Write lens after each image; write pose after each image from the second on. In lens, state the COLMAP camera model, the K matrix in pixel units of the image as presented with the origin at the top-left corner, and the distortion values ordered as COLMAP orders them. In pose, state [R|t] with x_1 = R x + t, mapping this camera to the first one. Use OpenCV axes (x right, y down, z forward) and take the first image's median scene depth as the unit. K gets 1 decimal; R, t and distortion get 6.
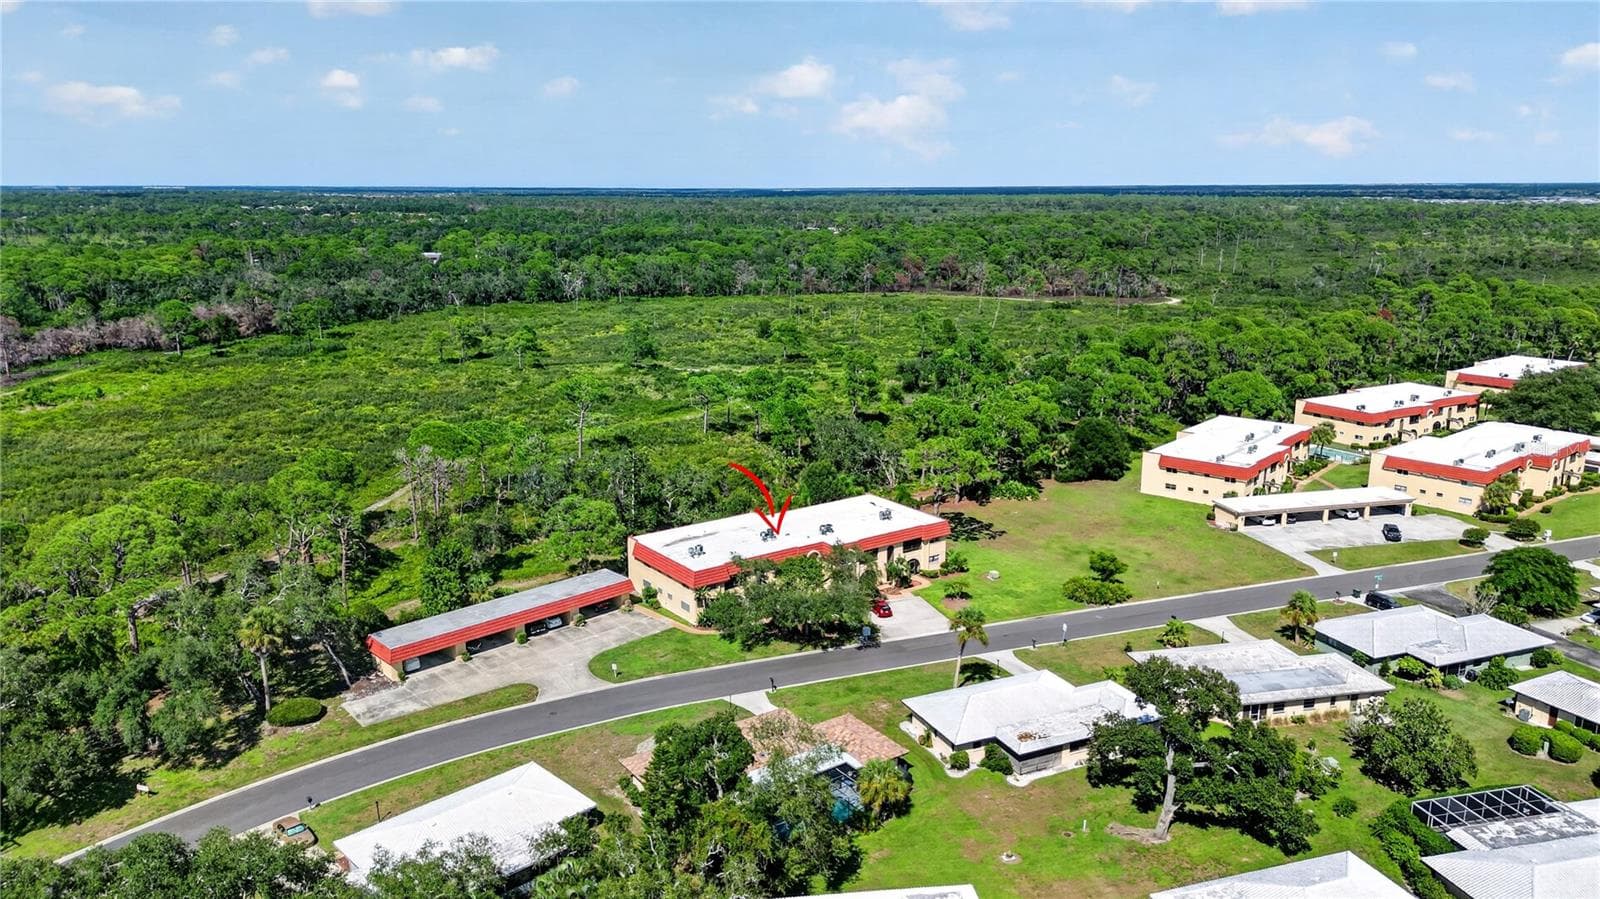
lens RADIAL K [[1158.0, 0, 800.0], [0, 1158.0, 449.5], [0, 0, 1]] dist [0.064831, -0.003856]
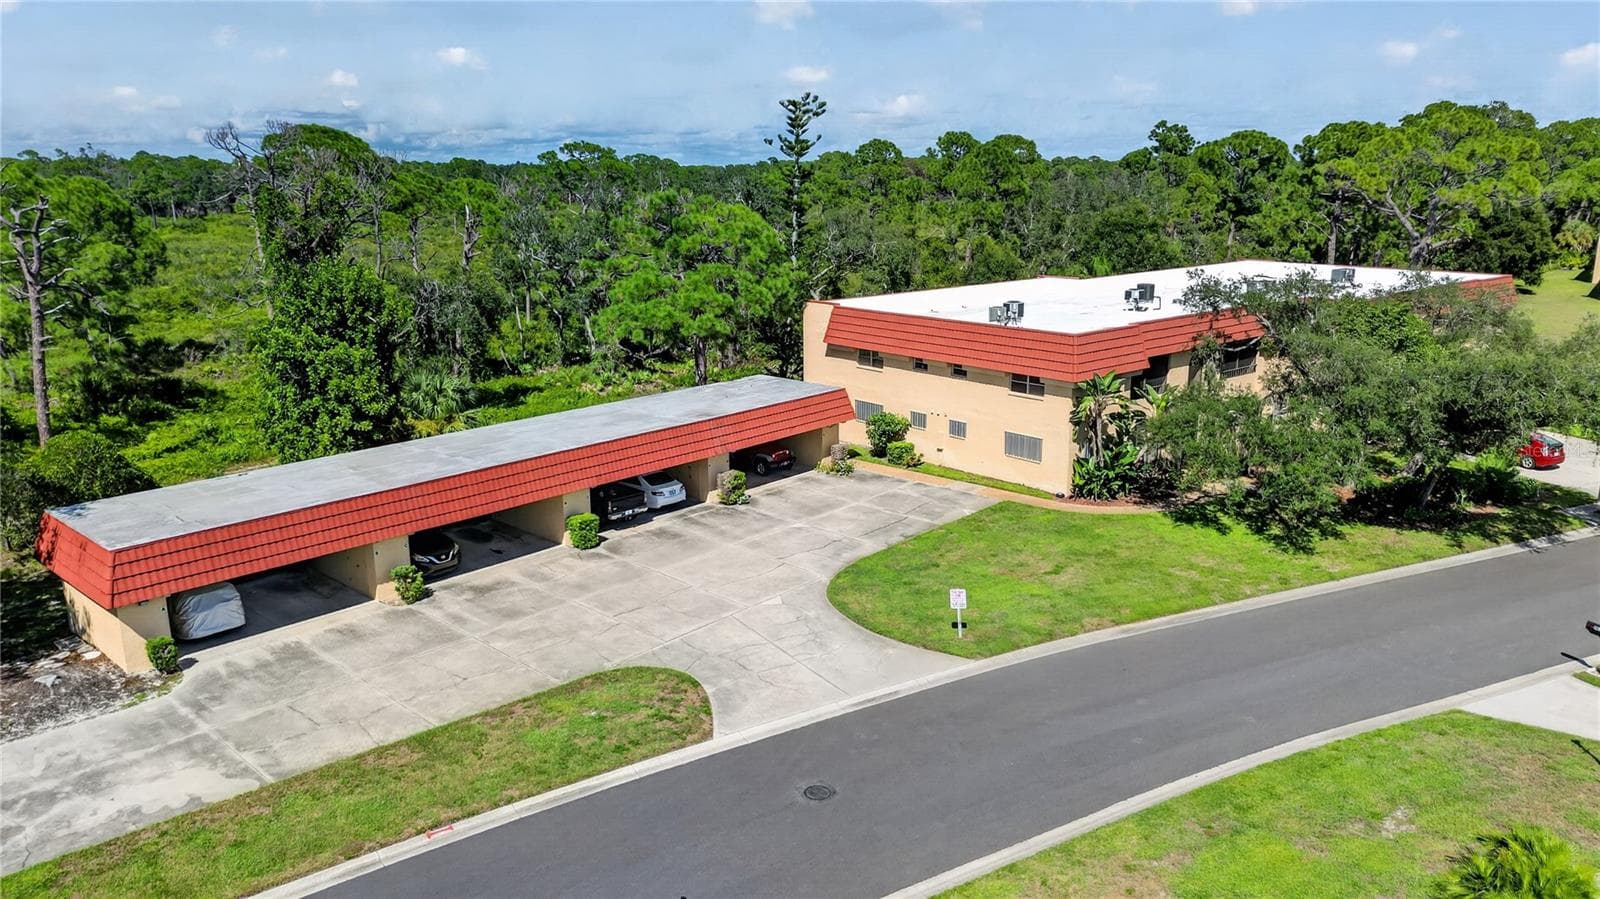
lens RADIAL K [[1158.0, 0, 800.0], [0, 1158.0, 449.5], [0, 0, 1]] dist [0.064831, -0.003856]
pose [[0.997332, -0.019271, 0.070406, -0.203260], [0.018590, 0.999774, 0.010306, 0.138322], [-0.070589, -0.008969, 0.997465, 0.681779]]
